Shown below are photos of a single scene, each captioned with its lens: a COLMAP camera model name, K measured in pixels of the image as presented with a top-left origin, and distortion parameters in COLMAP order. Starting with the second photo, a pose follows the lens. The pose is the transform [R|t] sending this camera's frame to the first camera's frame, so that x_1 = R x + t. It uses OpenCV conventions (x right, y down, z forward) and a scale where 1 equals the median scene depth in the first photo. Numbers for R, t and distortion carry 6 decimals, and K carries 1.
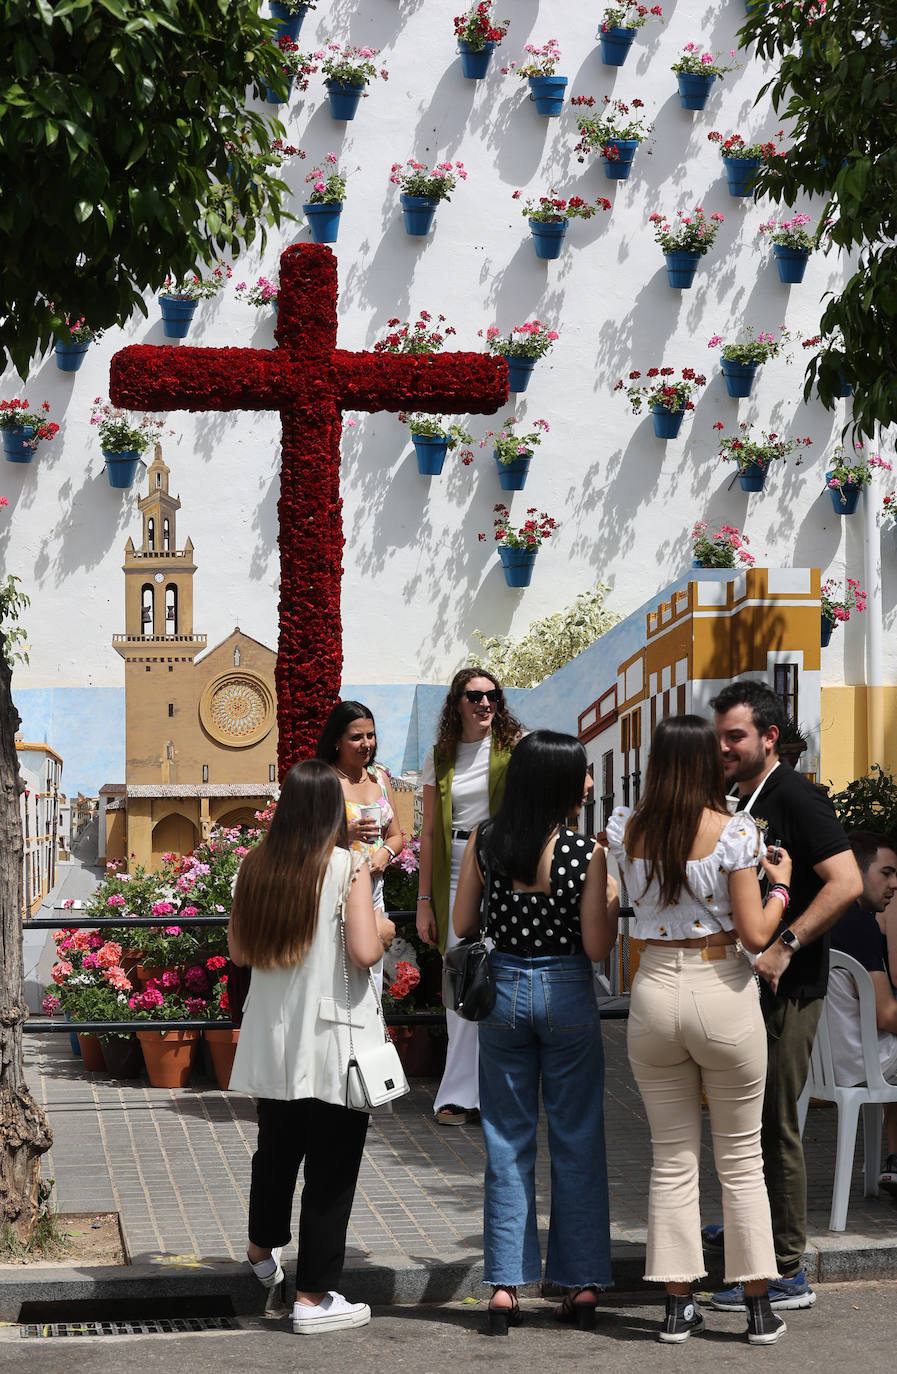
lens RADIAL K [[3018.6, 0, 445.6], [0, 3018.6, 680.2], [0, 0, 1]] dist [-0.352482, 0.000000]
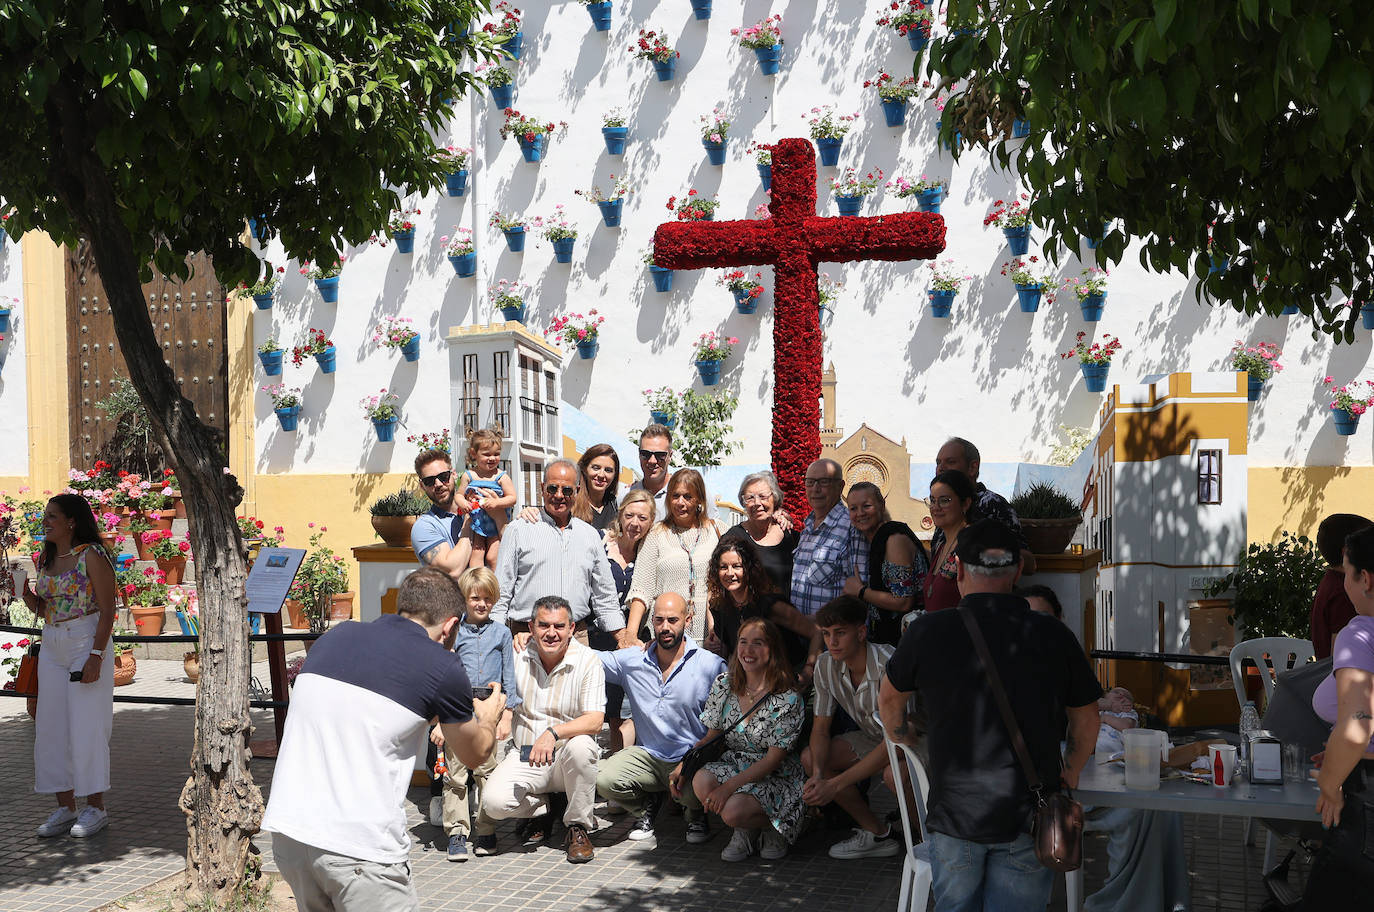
lens RADIAL K [[1606.8, 0, 691.5], [0, 1606.8, 448.7], [0, 0, 1]] dist [0.108087, 0.000000]
pose [[0.892552, -0.000234, -0.450944, 0.204598], [-0.005253, 0.999927, -0.010917, 0.001946], [0.450913, 0.012113, 0.892486, 0.279721]]
